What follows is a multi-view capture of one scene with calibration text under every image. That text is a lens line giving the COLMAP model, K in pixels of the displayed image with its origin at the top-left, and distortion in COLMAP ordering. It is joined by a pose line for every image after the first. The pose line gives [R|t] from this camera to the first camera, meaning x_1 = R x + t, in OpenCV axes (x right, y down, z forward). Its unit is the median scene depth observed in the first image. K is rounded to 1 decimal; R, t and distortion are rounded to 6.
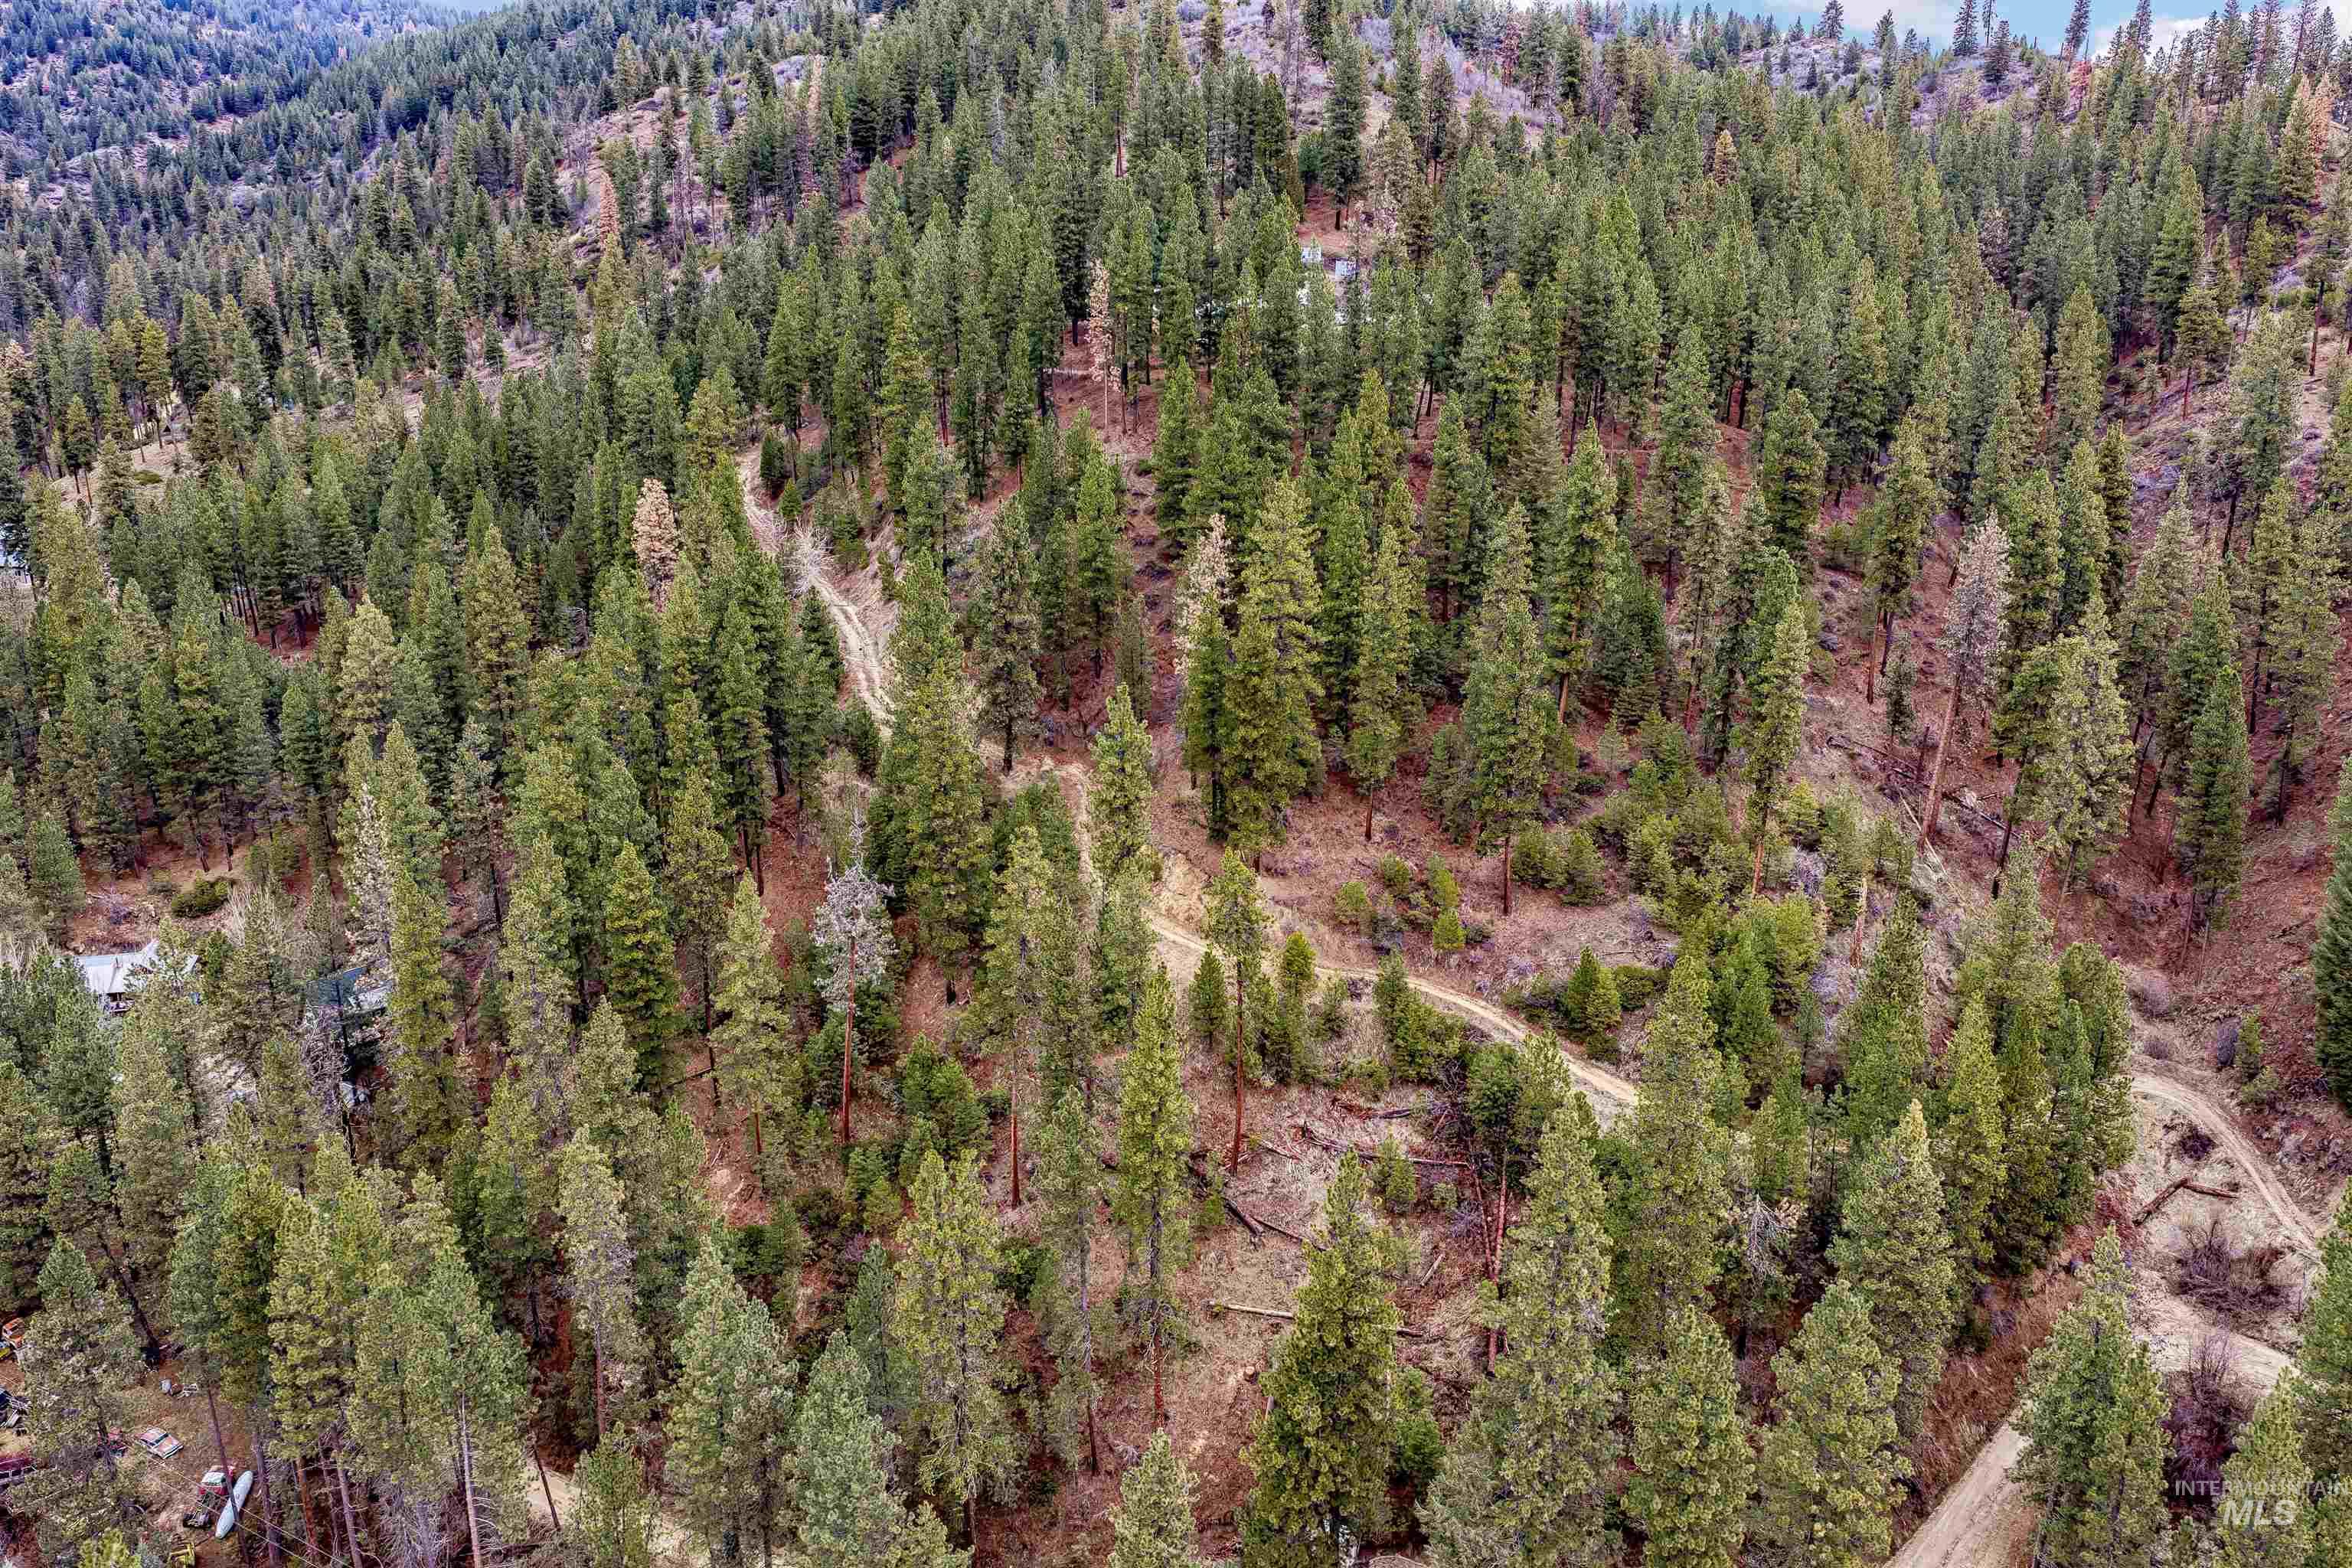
lens RADIAL K [[1941.7, 0, 1176.0], [0, 1941.7, 784.0], [0, 0, 1]] dist [0.008120, -0.012883]
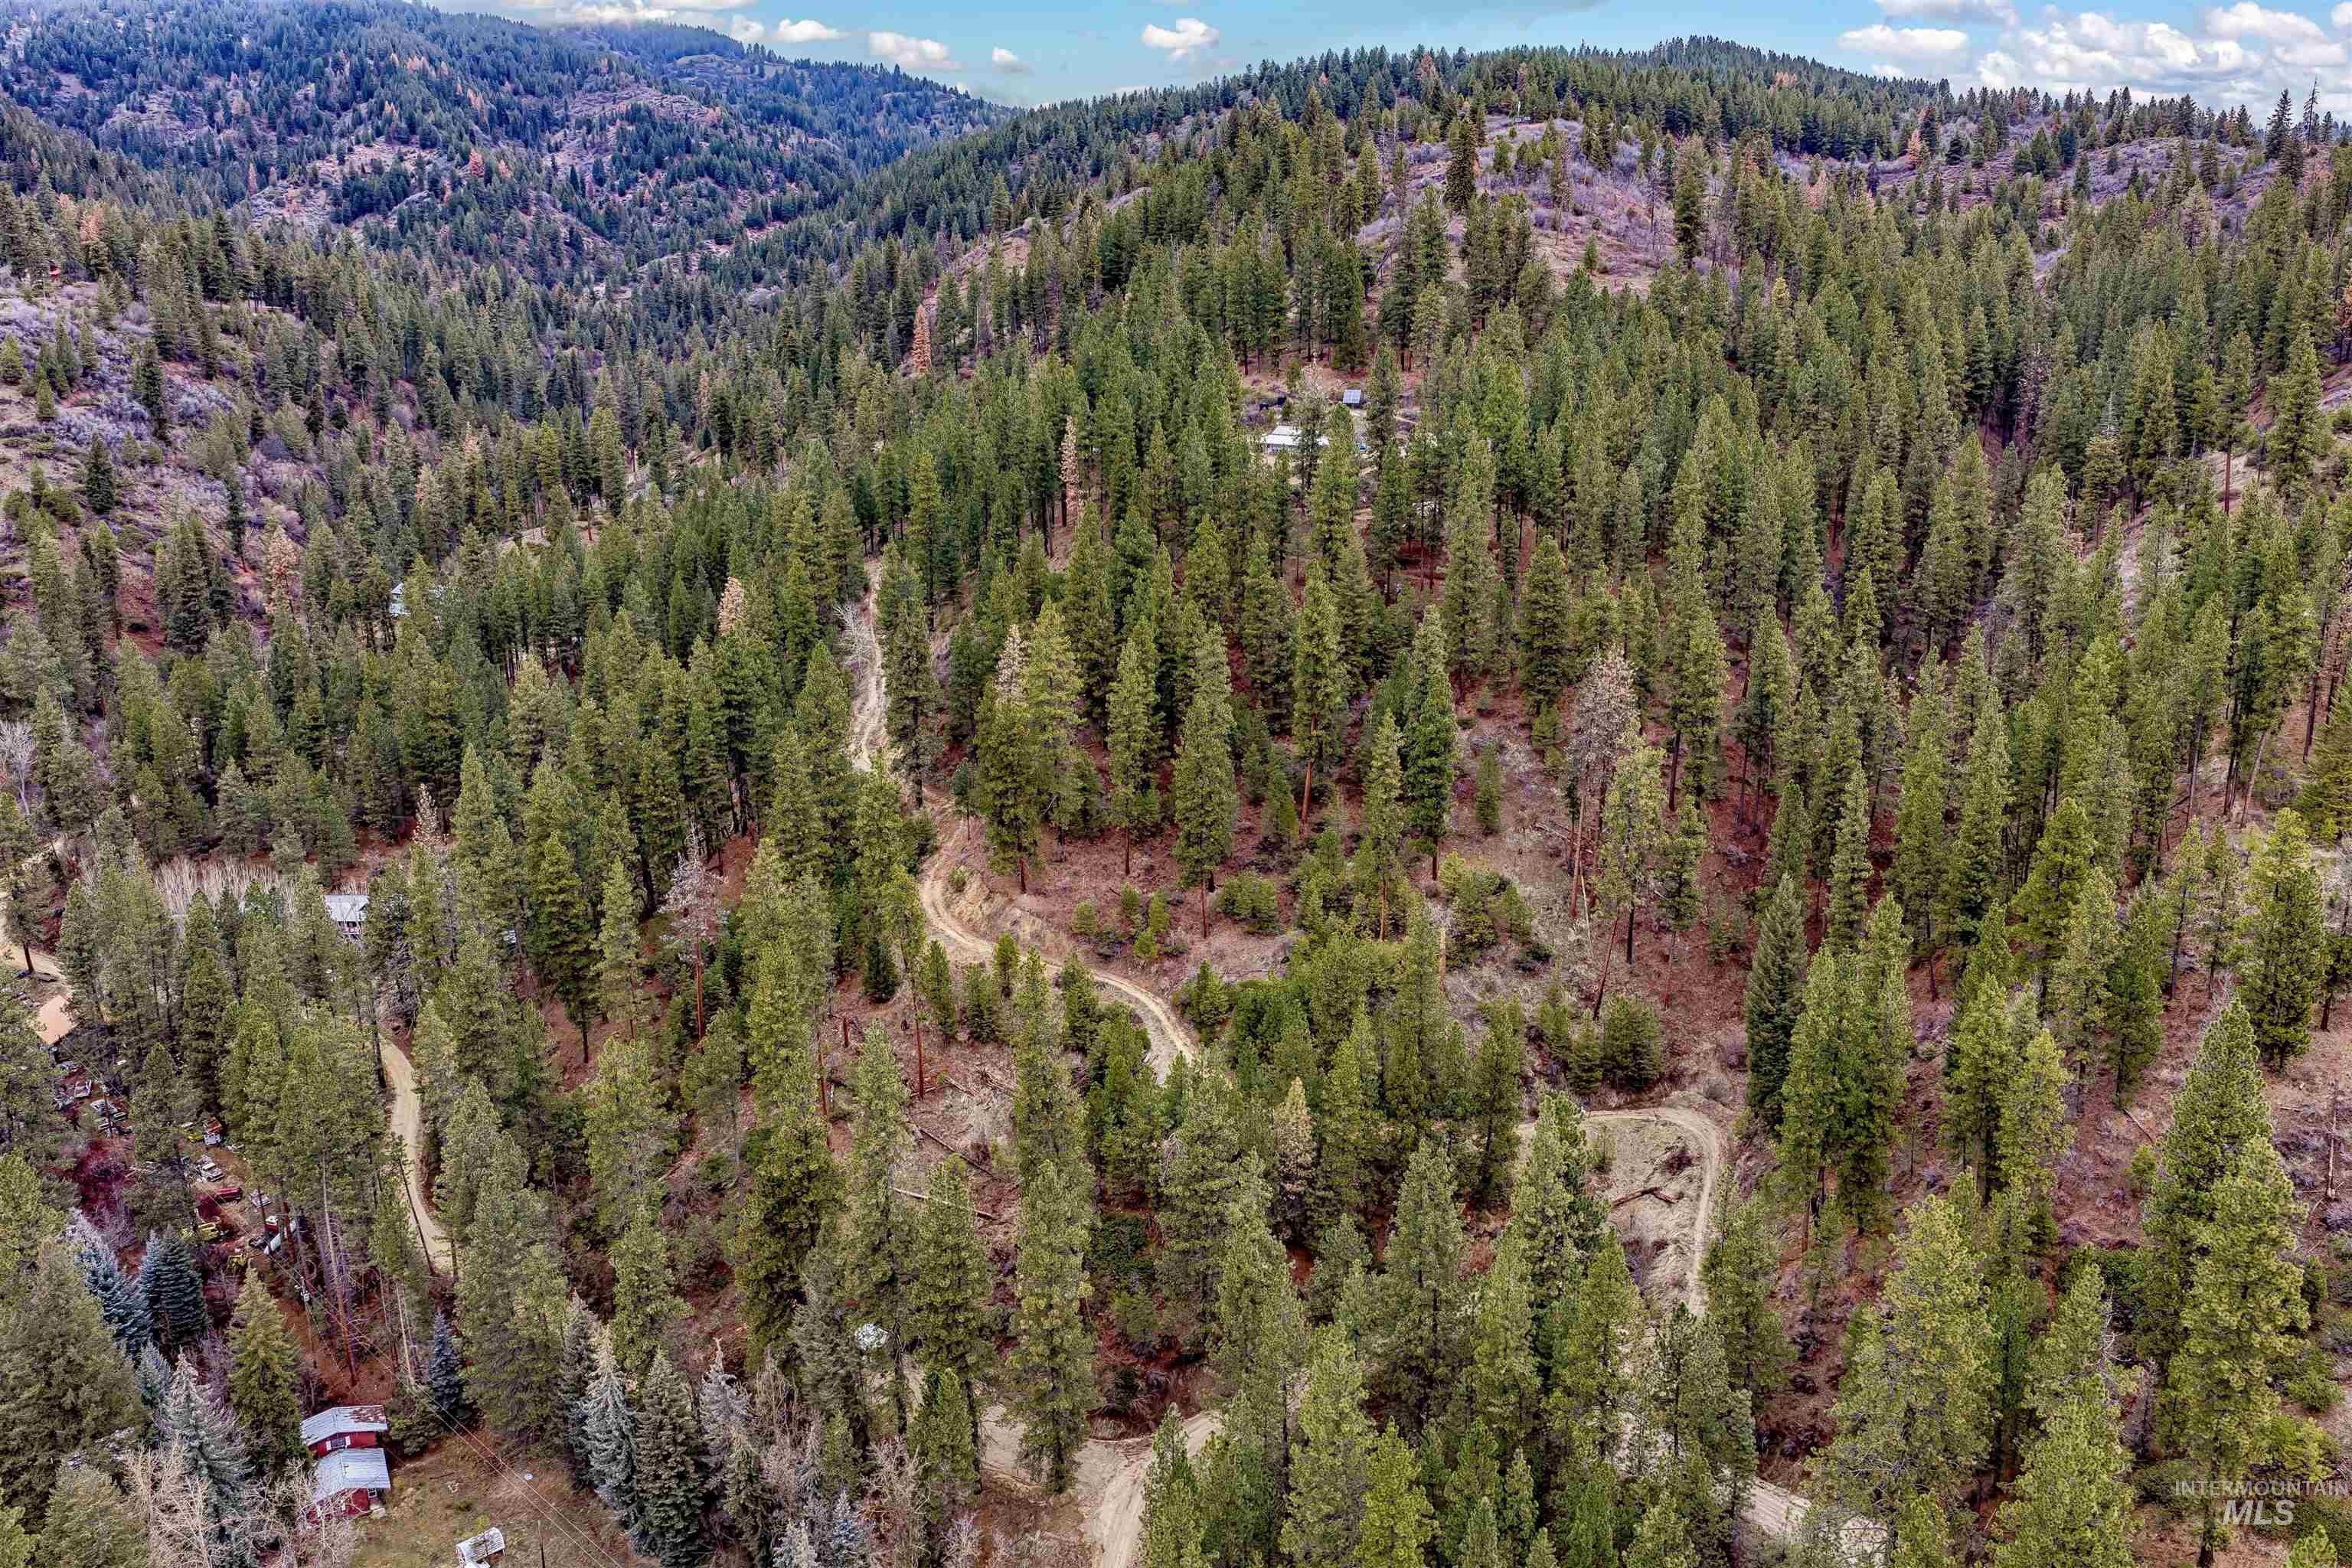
lens RADIAL K [[1941.7, 0, 1176.0], [0, 1941.7, 784.0], [0, 0, 1]] dist [0.008120, -0.012883]
pose [[0.960364, 0.059168, -0.272395, 0.514560], [-0.067097, 0.997548, -0.019876, -0.008943], [0.270552, 0.037365, 0.961980, -0.273448]]
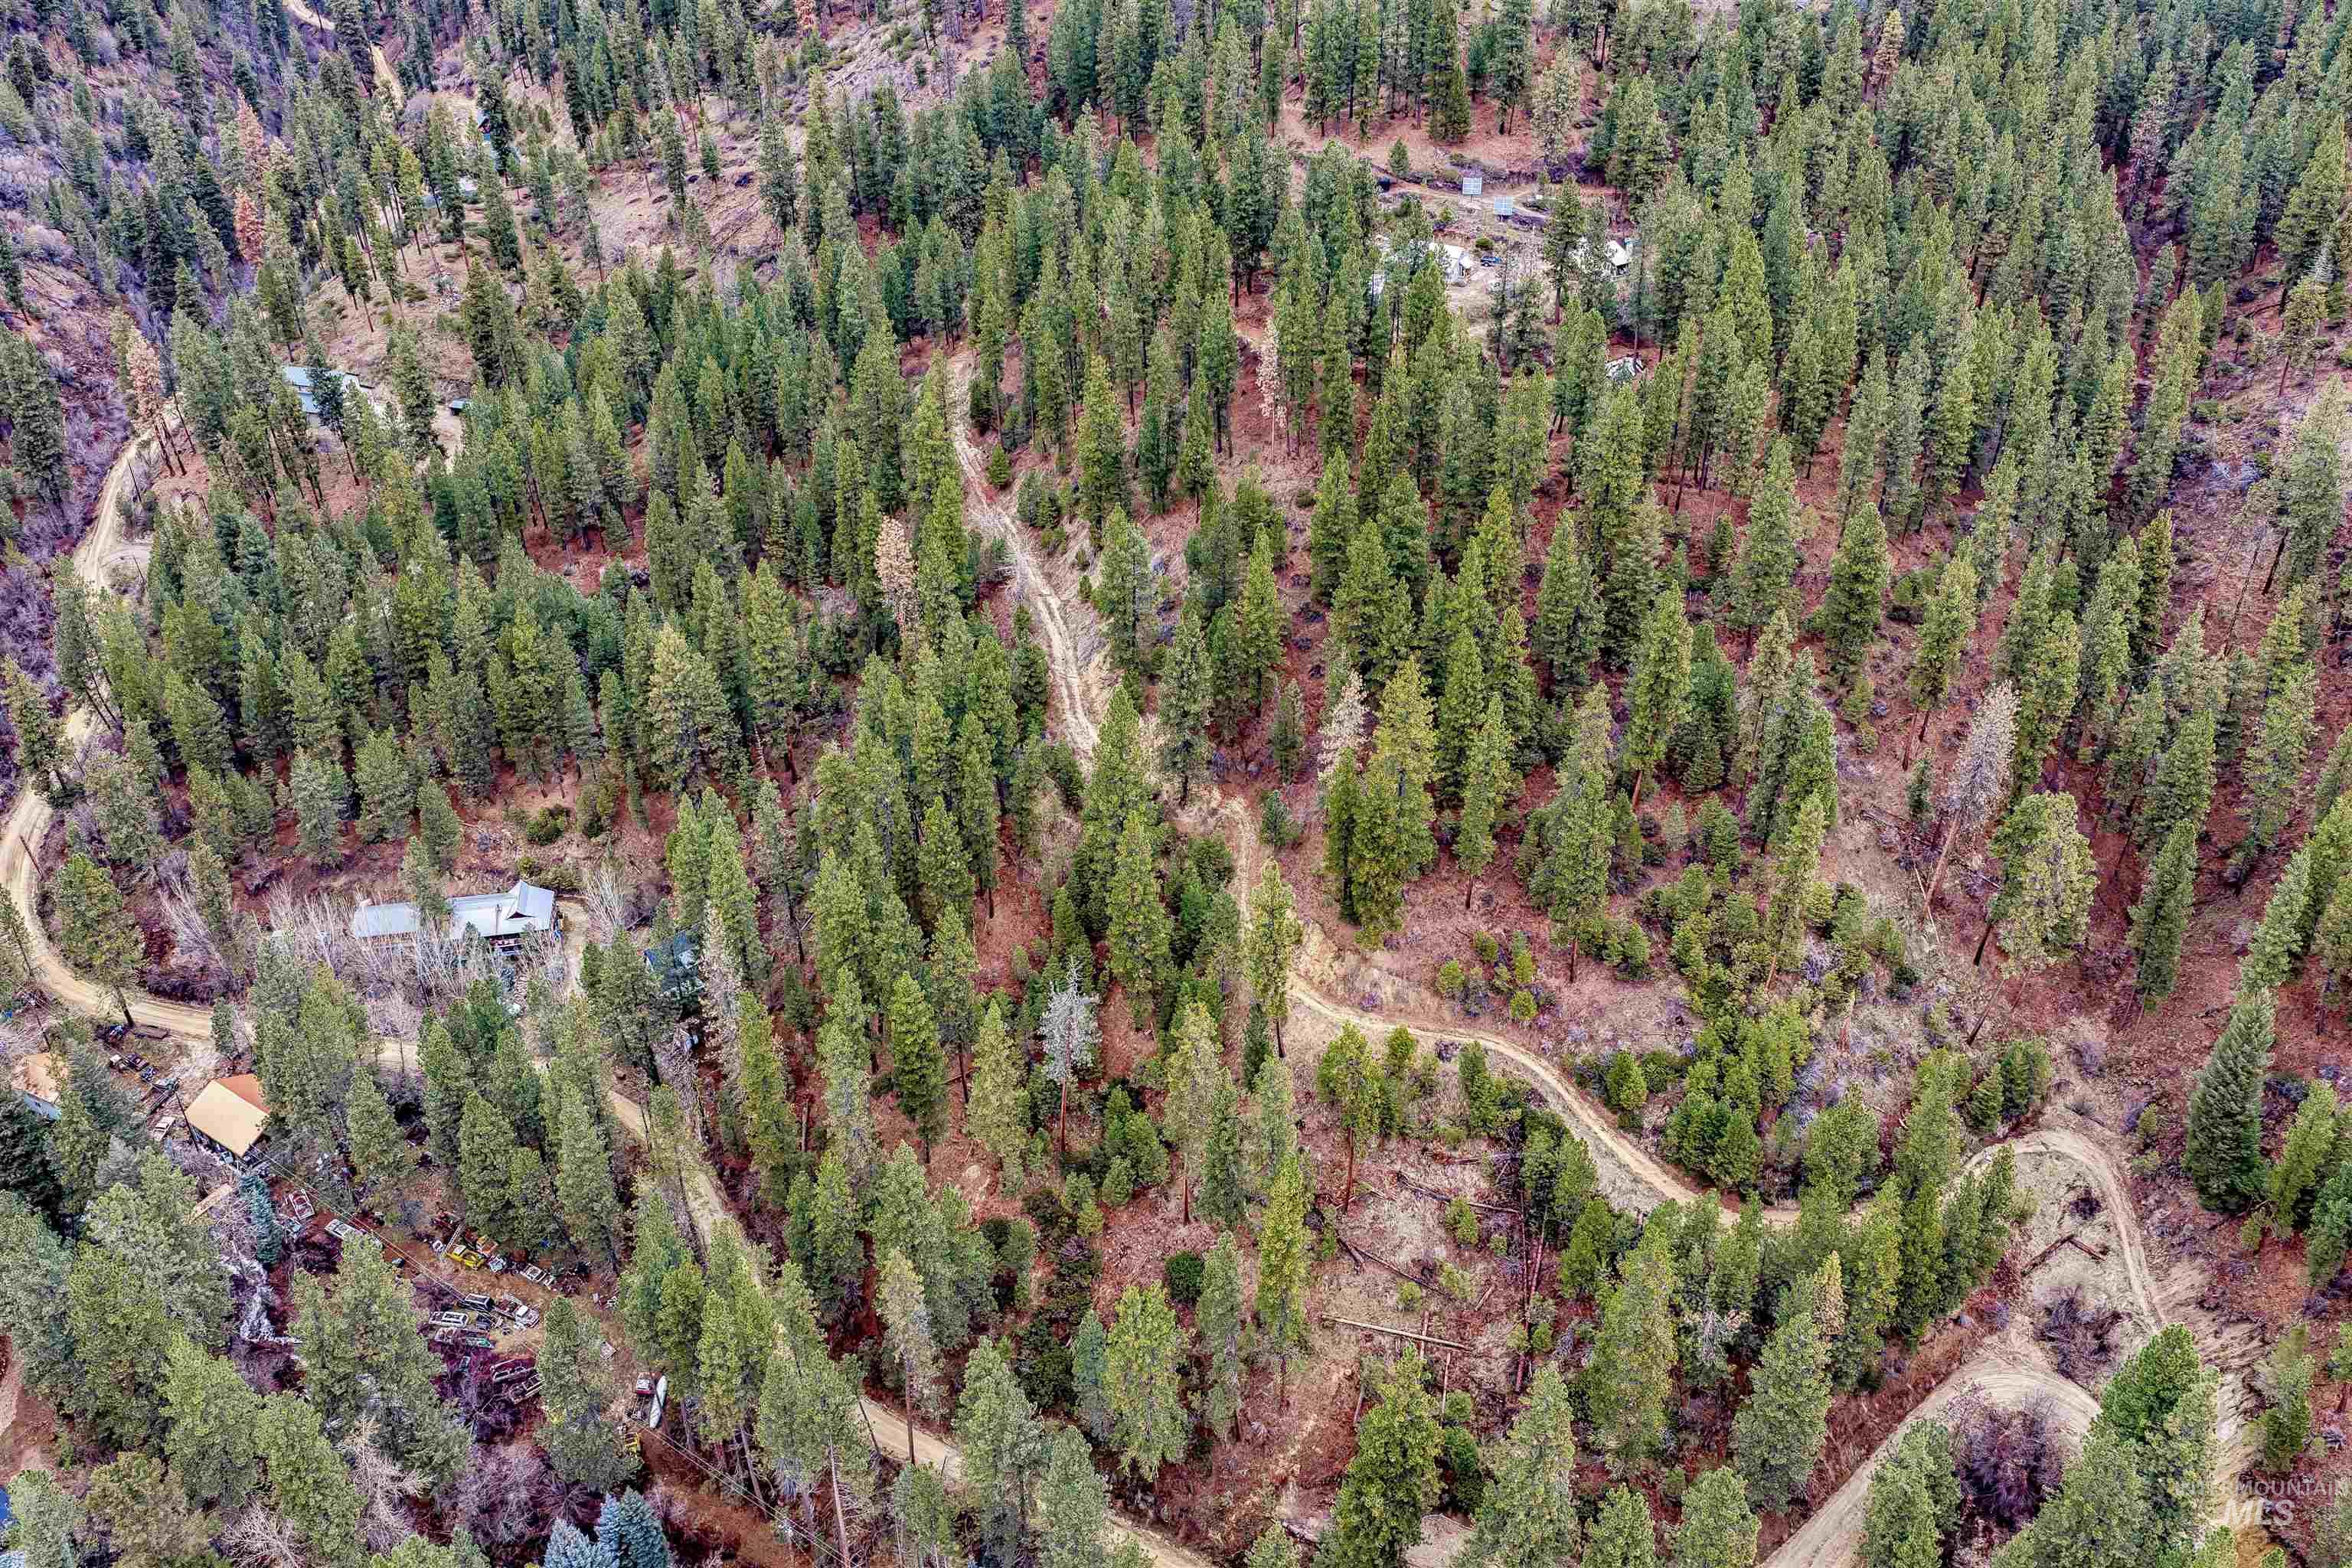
lens RADIAL K [[1941.7, 0, 1176.0], [0, 1941.7, 784.0], [0, 0, 1]] dist [0.008120, -0.012883]
pose [[0.996094, 0.036823, -0.080259, 0.008856], [-0.013579, 0.961969, 0.272819, -0.414847], [0.087253, -0.270664, 0.958712, -0.218398]]
